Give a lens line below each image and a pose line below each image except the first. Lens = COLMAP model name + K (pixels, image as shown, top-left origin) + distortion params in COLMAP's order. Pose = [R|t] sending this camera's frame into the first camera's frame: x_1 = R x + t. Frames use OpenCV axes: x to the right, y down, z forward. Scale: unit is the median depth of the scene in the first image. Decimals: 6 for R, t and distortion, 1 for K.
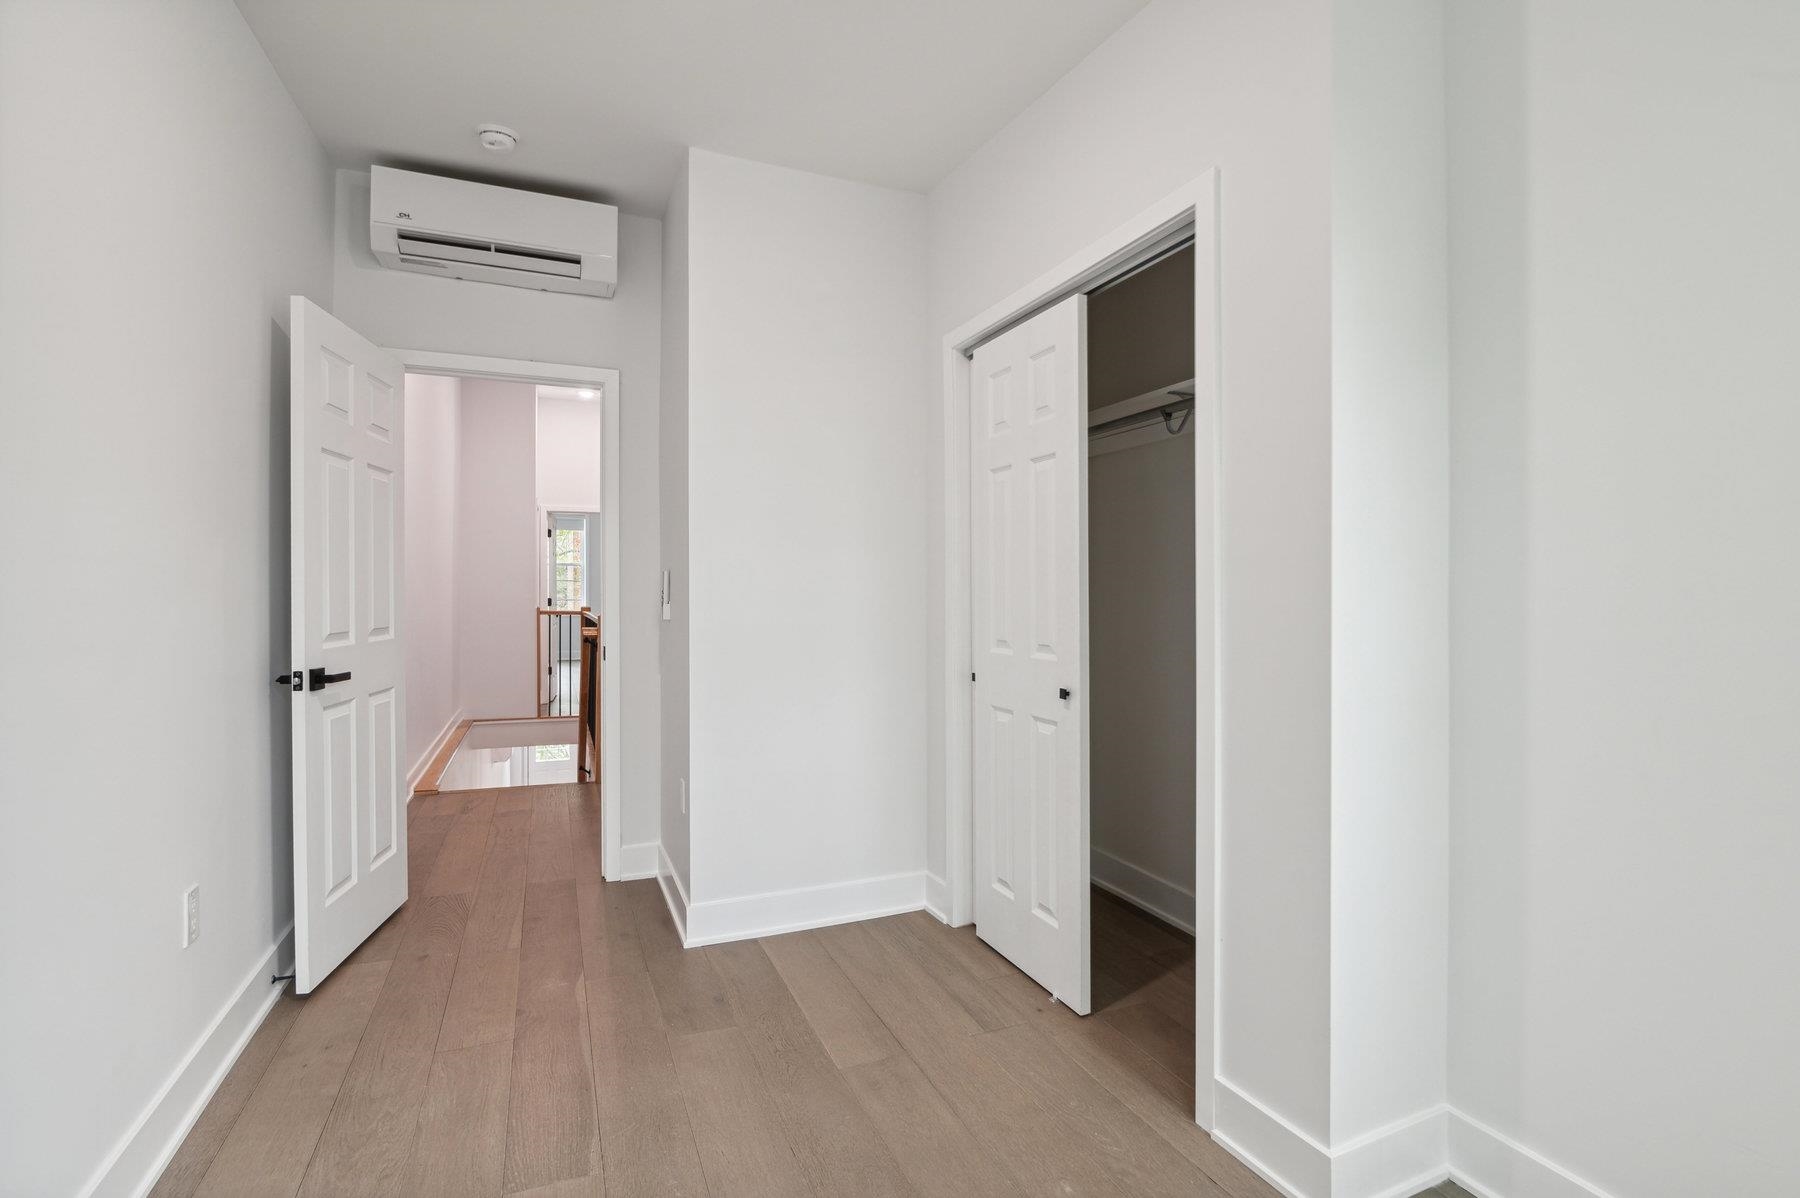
lens RADIAL K [[830.8, 0, 905.1], [0, 830.8, 600.2], [0, 0, 1]] dist [-0.016297, 0.000313]
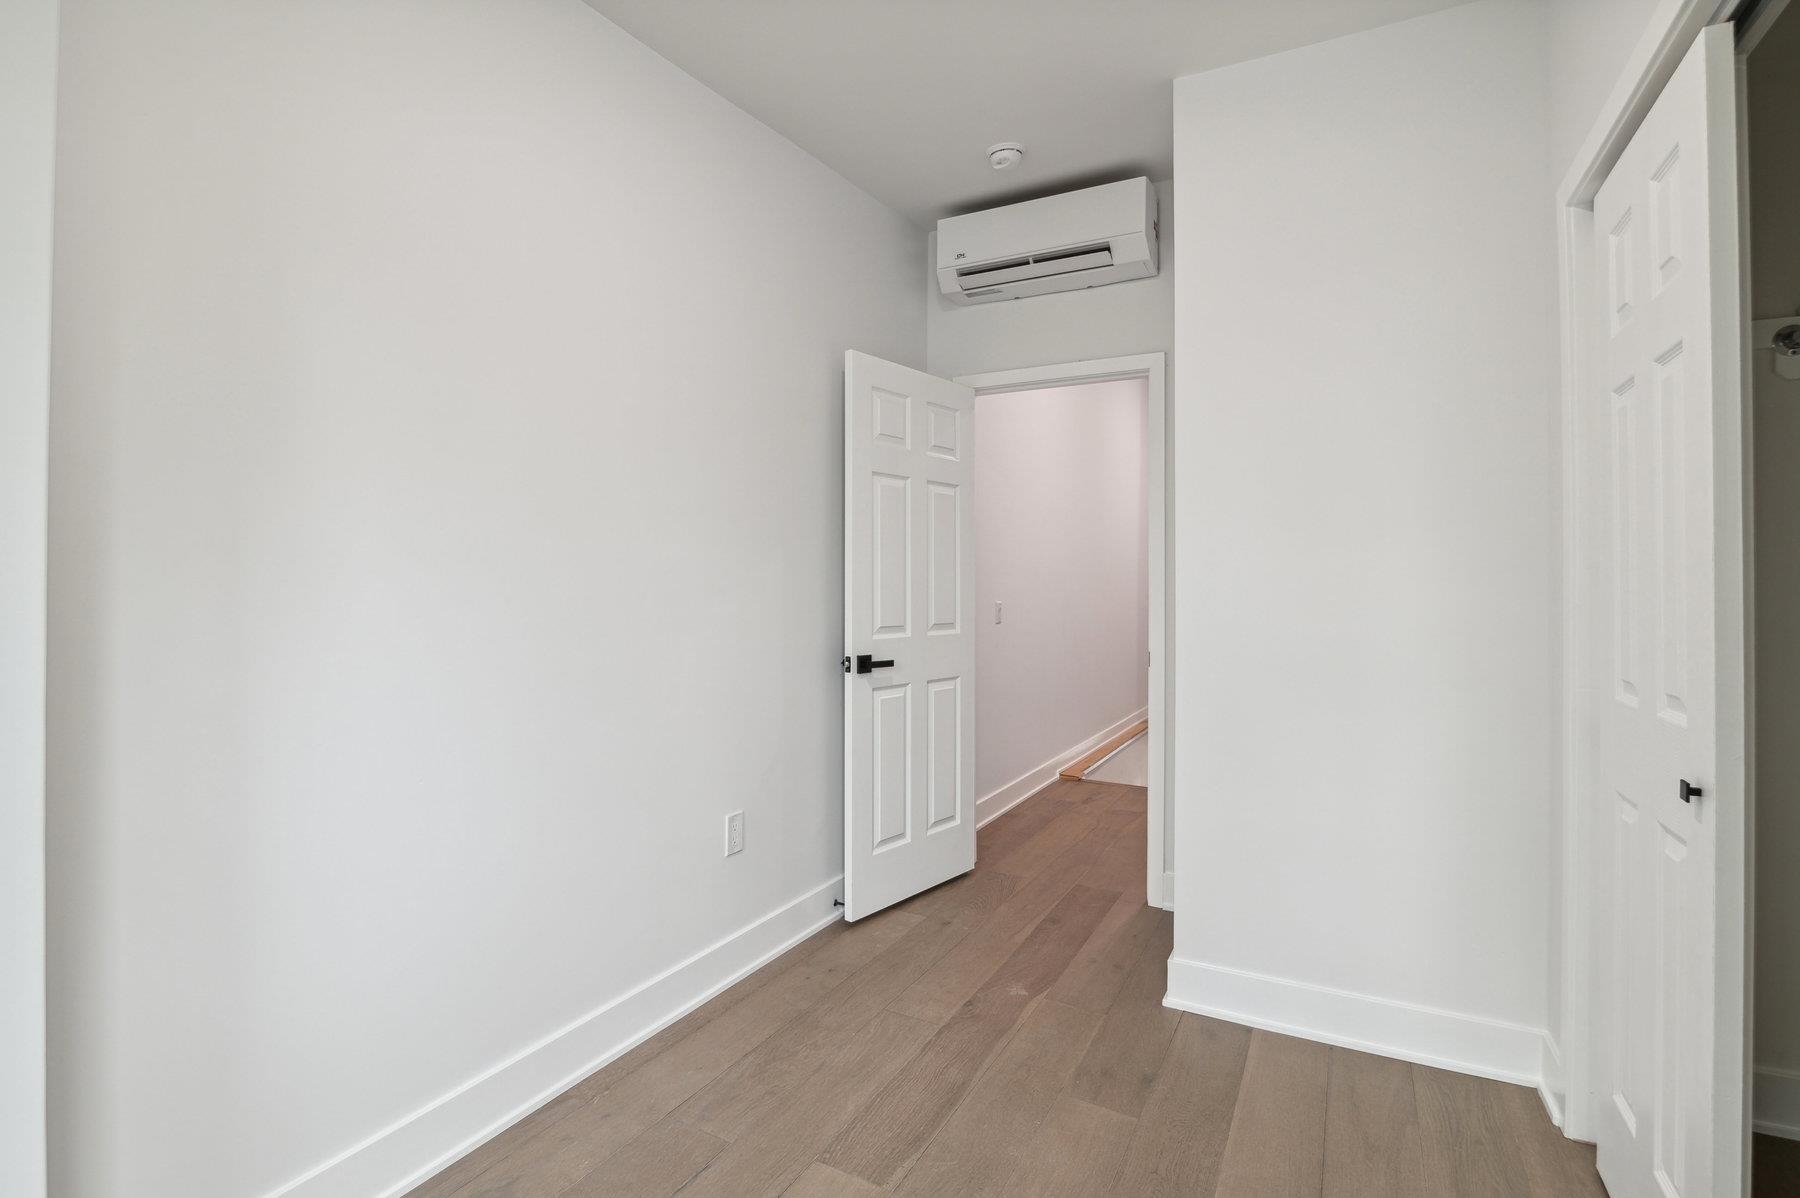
lens RADIAL K [[839.4, 0, 841.3], [0, 839.4, 592.3], [0, 0, 1]] dist [-0.013645, -0.001146]
pose [[0.625454, 0.006096, -0.780237, 0.203125], [-0.013165, 0.999910, -0.002741, -0.004672], [0.780150, 0.011986, 0.625478, 0.187210]]
